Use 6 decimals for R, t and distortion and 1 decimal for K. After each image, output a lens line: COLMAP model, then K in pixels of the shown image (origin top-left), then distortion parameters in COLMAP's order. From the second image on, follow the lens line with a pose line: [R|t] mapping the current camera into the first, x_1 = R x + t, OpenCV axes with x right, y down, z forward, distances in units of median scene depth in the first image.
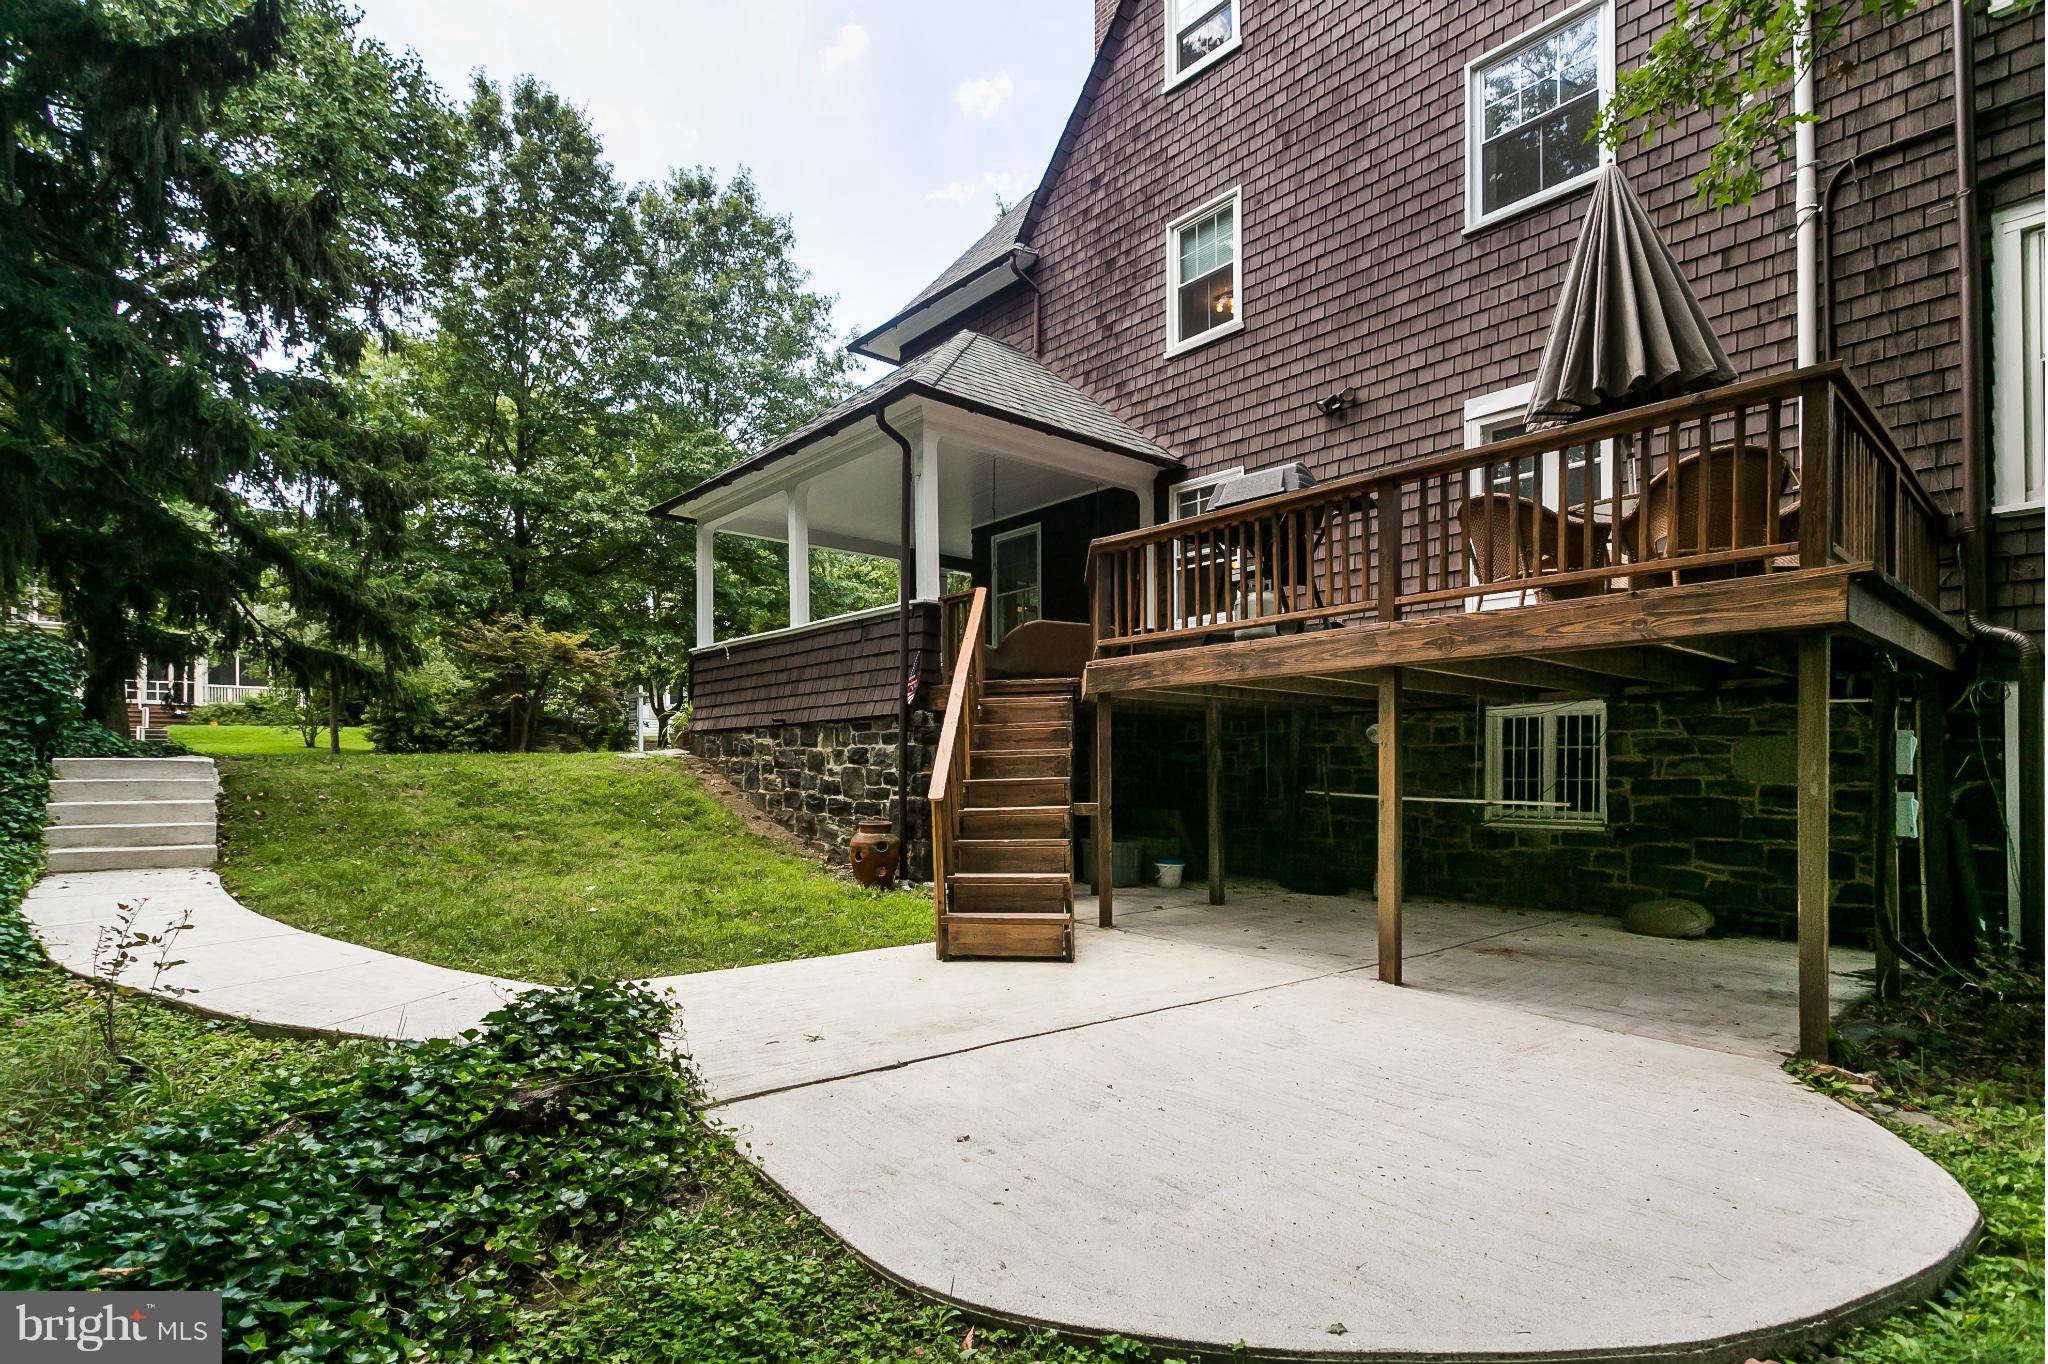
lens RADIAL K [[982.5, 0, 1024.0], [0, 982.5, 682.0], [0, 0, 1]] dist [0.002841, -0.000823]
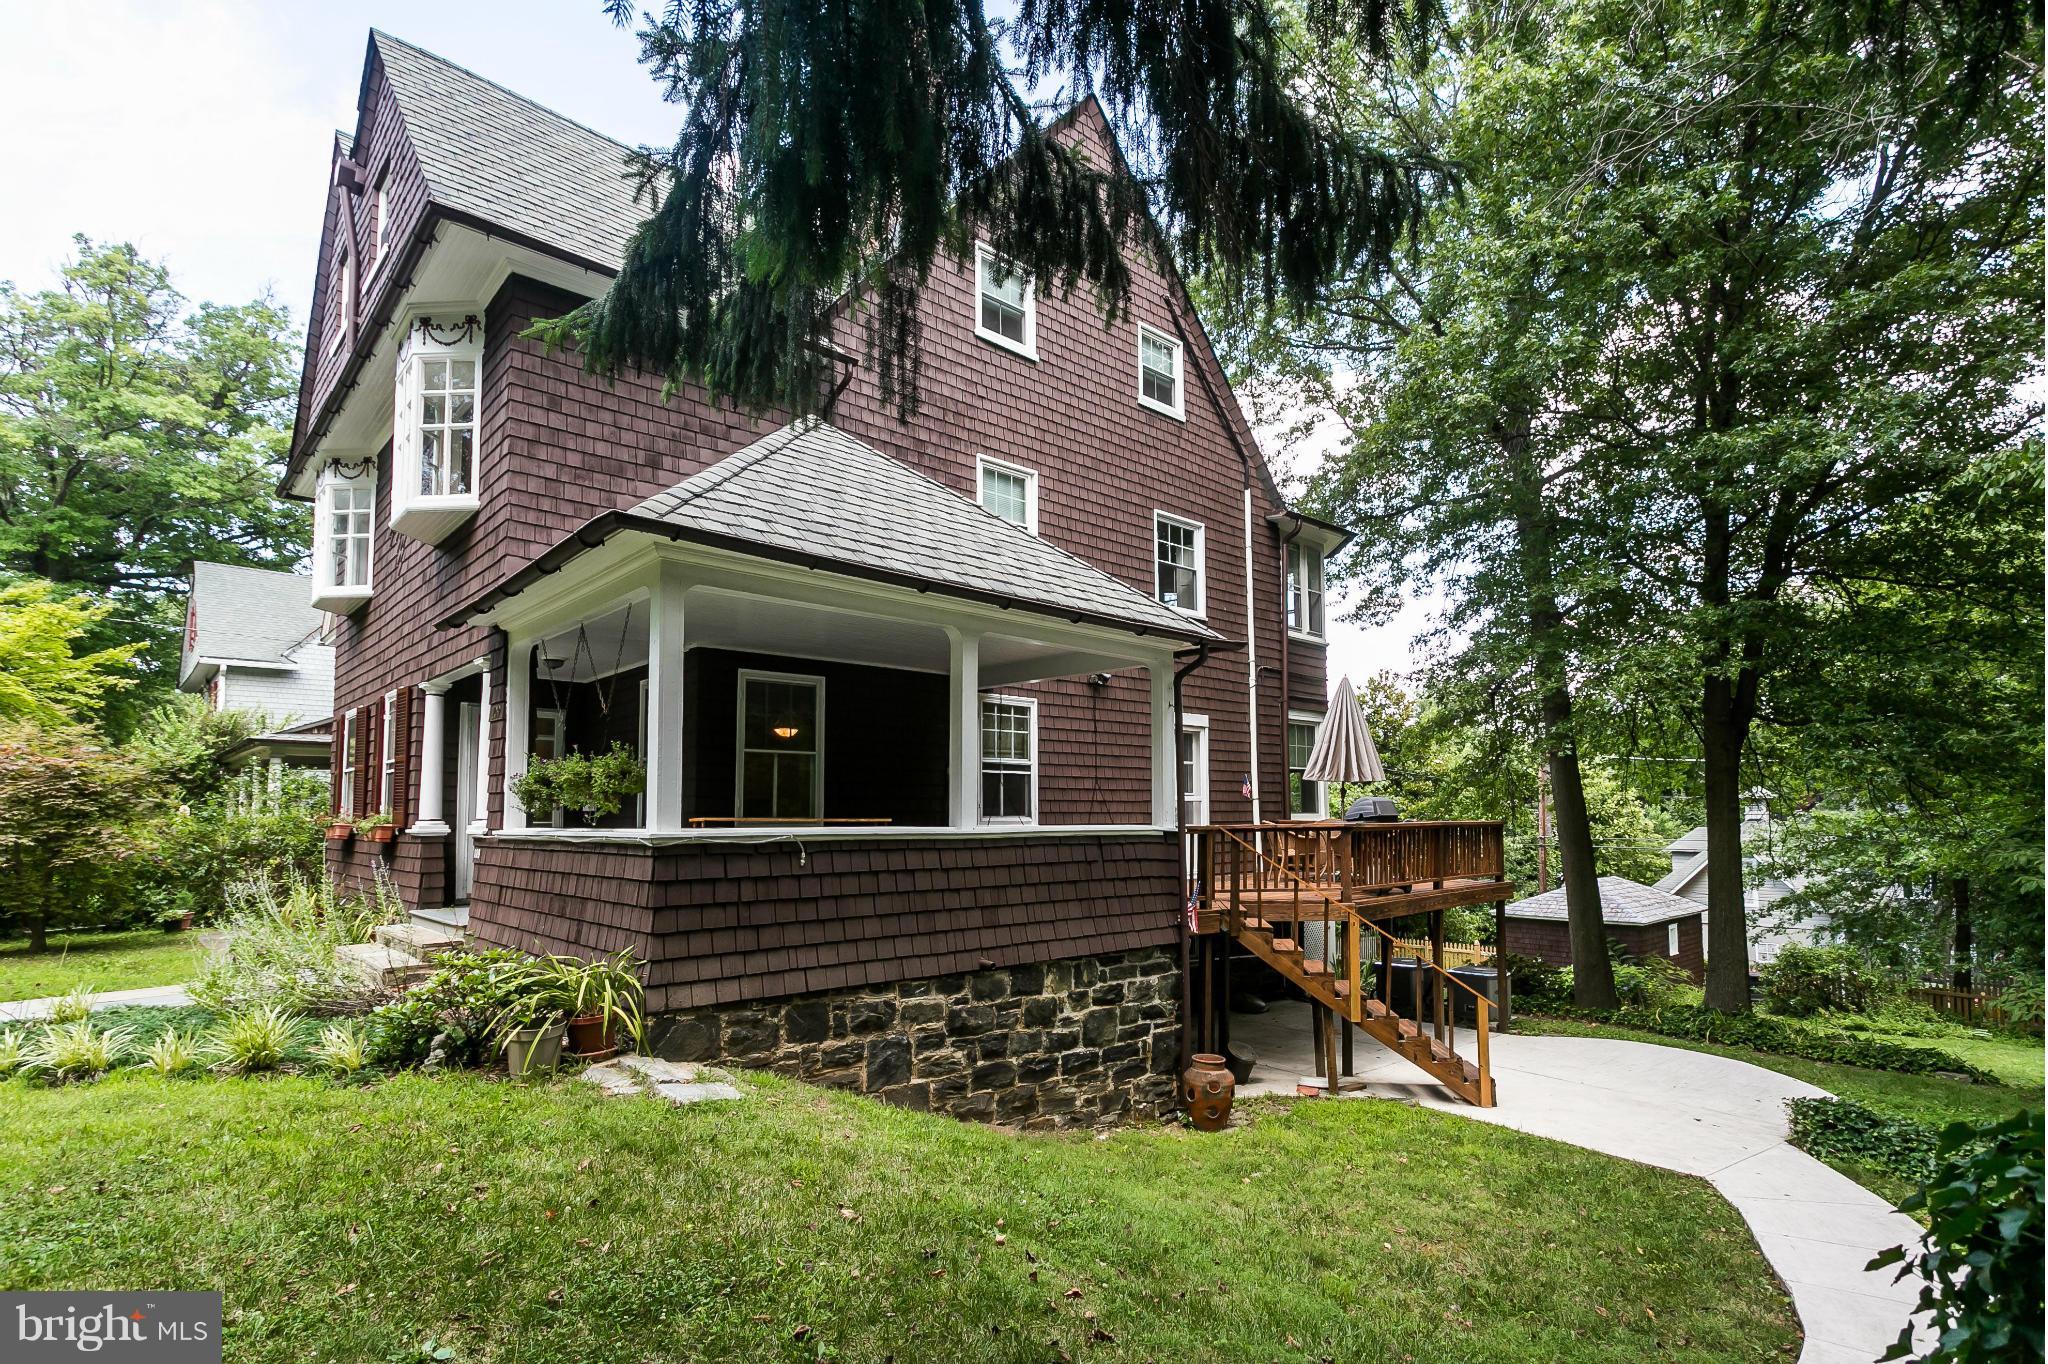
lens RADIAL K [[982.5, 0, 1024.0], [0, 982.5, 682.0], [0, 0, 1]] dist [0.002841, -0.000823]
pose [[0.001715, 0.142207, 0.989836, -1.030662], [-0.083657, 0.986388, -0.141566, -0.067453], [-0.996493, -0.082564, 0.013589, 1.030908]]
